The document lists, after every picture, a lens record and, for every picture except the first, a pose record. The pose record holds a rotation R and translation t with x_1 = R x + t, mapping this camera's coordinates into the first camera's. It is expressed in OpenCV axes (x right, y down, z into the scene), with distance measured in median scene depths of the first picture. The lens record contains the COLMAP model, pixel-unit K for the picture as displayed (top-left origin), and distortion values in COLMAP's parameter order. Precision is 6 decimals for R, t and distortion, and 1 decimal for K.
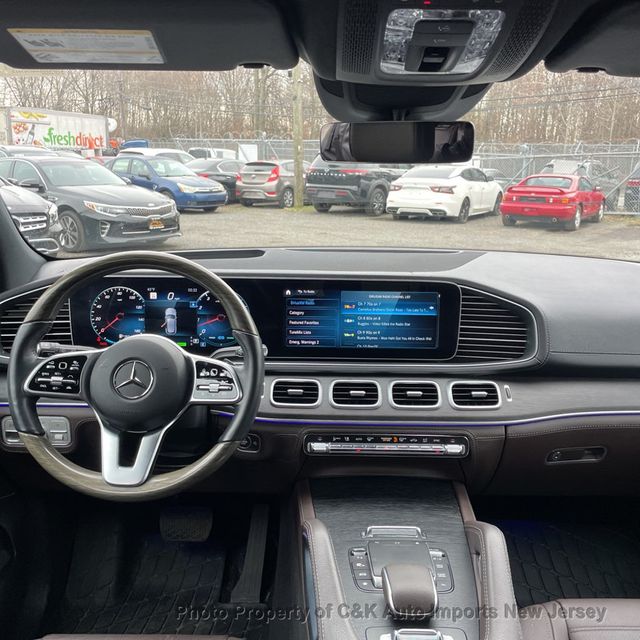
lens RADIAL K [[618.3, 0, 310.3], [0, 618.3, 320.0], [0, 0, 1]] dist [0.082792, -0.134985]
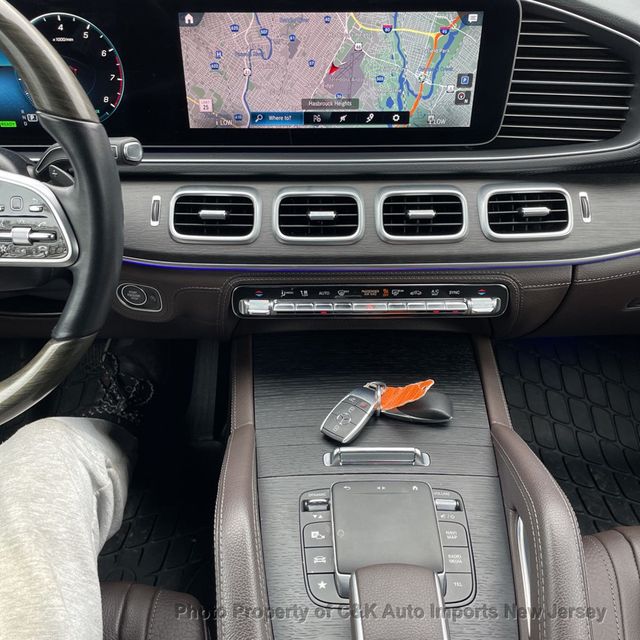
lens RADIAL K [[618.3, 0, 310.3], [0, 618.3, 320.0], [0, 0, 1]] dist [0.082792, -0.134985]
pose [[0.999762, -0.021550, 0.003352, 0.060770], [0.018316, 0.913056, 0.407423, -0.026198], [-0.011840, -0.407265, 0.913233, 0.435233]]
